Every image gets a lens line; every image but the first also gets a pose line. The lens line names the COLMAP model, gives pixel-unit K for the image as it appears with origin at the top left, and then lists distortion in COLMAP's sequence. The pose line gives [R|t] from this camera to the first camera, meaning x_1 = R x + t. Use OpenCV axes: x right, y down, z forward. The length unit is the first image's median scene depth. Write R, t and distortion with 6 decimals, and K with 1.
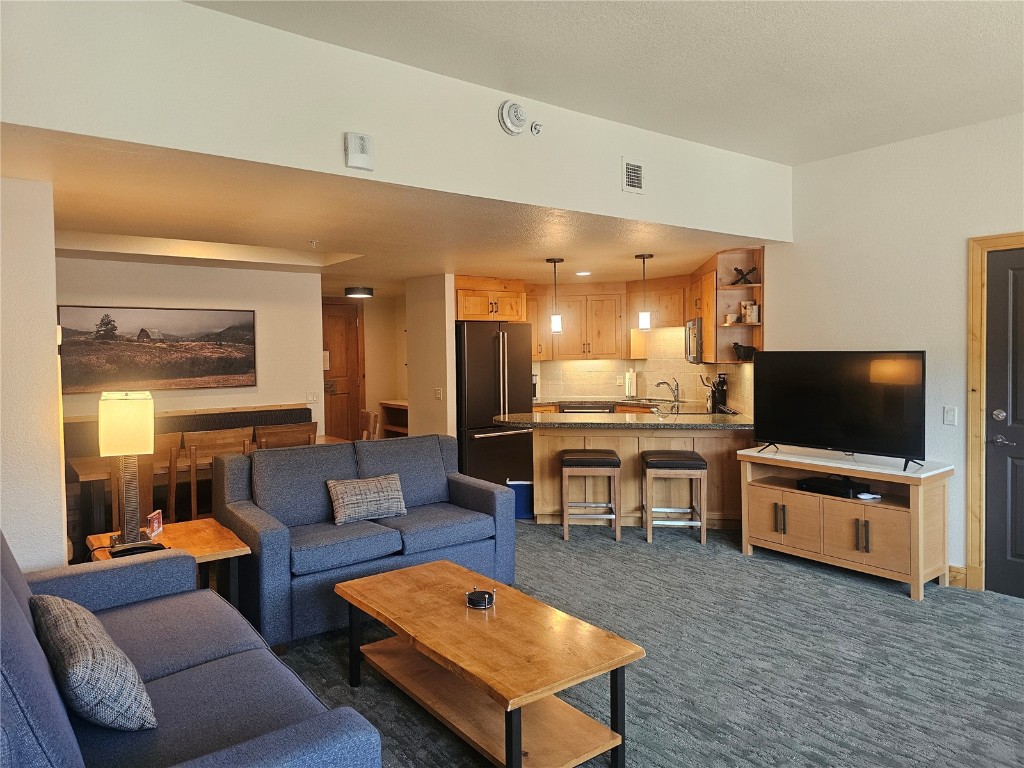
lens RADIAL K [[690.1, 0, 512.0], [0, 690.1, 384.0], [0, 0, 1]] dist [-0.000174, -0.000211]
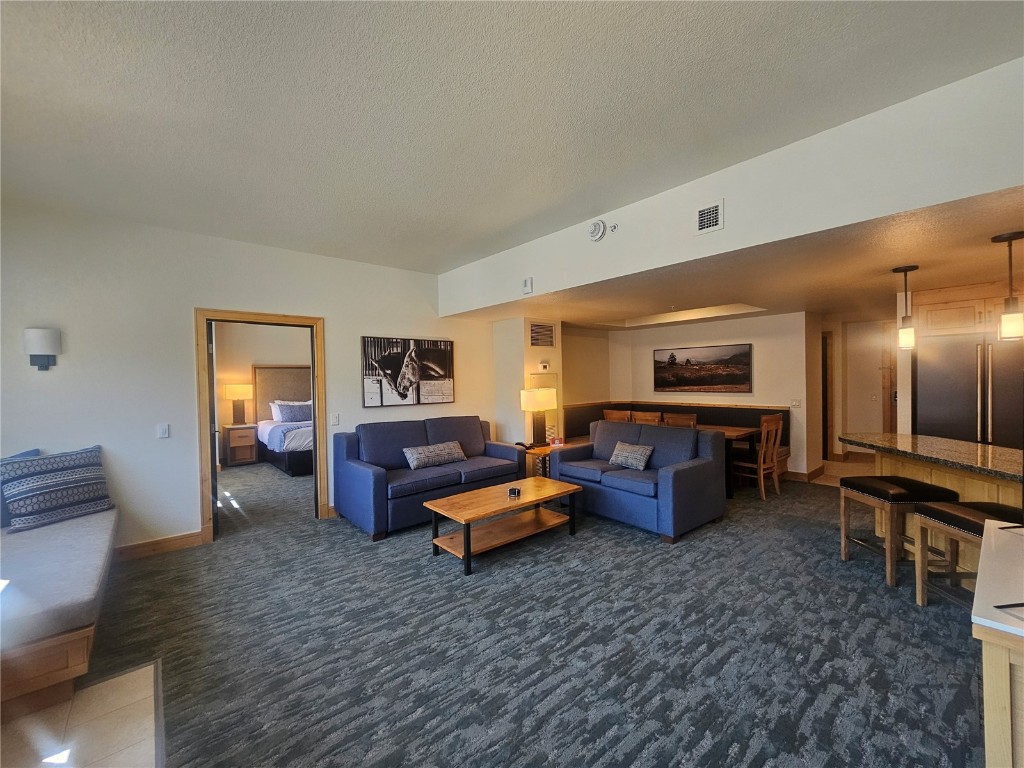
lens RADIAL K [[426.1, 0, 512.0], [0, 426.1, 384.0], [0, 0, 1]] dist [-0.000300, -0.000006]
pose [[0.063364, 0.024953, -0.997679, 0.603156], [-0.034788, 0.999135, 0.022780, -0.020933], [0.997384, 0.033263, 0.064177, 0.442056]]
